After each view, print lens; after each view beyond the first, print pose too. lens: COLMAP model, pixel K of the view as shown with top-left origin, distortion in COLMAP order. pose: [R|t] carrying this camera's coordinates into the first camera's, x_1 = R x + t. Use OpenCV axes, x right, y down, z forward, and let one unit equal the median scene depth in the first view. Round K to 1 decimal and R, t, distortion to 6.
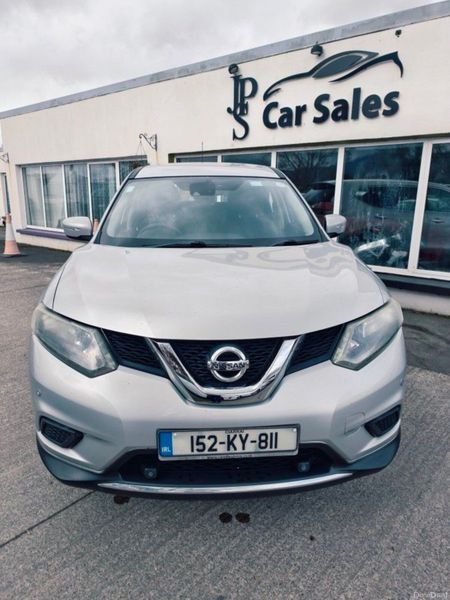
lens RADIAL K [[420.5, 0, 222.8], [0, 420.5, 301.0], [0, 0, 1]] dist [0.021505, -0.021583]
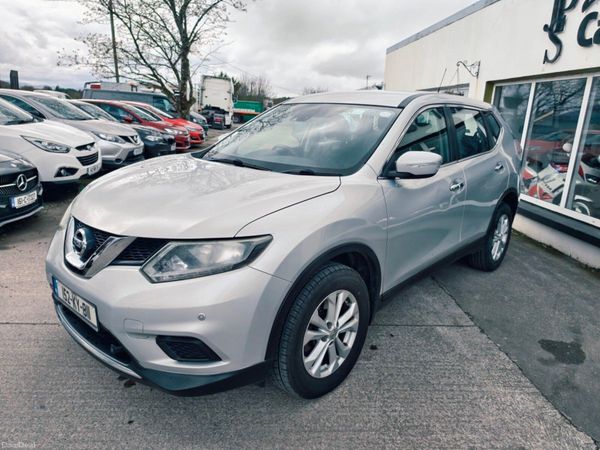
lens RADIAL K [[420.5, 0, 303.1], [0, 420.5, 222.9], [0, 0, 1]] dist [0.021505, -0.021583]
pose [[0.701145, 0.209669, -0.681494, 0.373796], [-0.221678, 0.972522, 0.071136, -0.041825], [0.677683, 0.101195, 0.728358, 0.137614]]
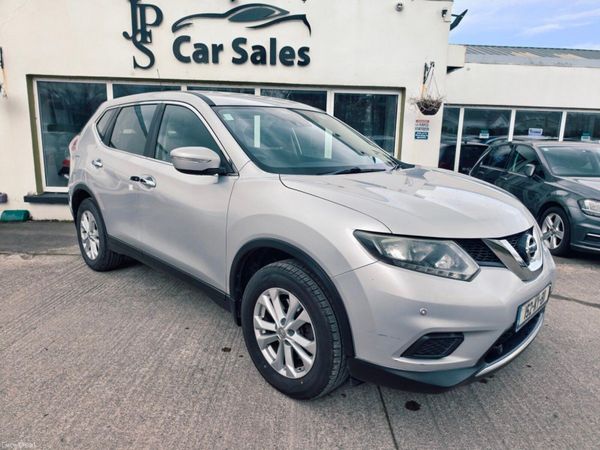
lens RADIAL K [[420.5, 0, 303.1], [0, 420.5, 222.9], [0, 0, 1]] dist [0.021505, -0.021583]
pose [[0.739470, -0.123210, 0.661819, -0.404603], [0.148661, 0.988725, 0.017966, -0.018369], [-0.656570, 0.085101, 0.749449, 0.127282]]
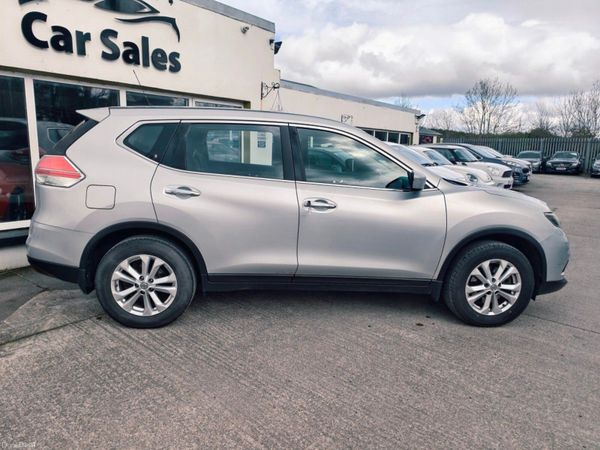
lens RADIAL K [[420.5, 0, 303.1], [0, 420.5, 222.9], [0, 0, 1]] dist [0.021505, -0.021583]
pose [[-0.043695, -0.191566, 0.980507, -0.729857], [0.219767, 0.955560, 0.196486, -0.176923], [-0.974573, 0.224069, 0.000346, 0.675446]]
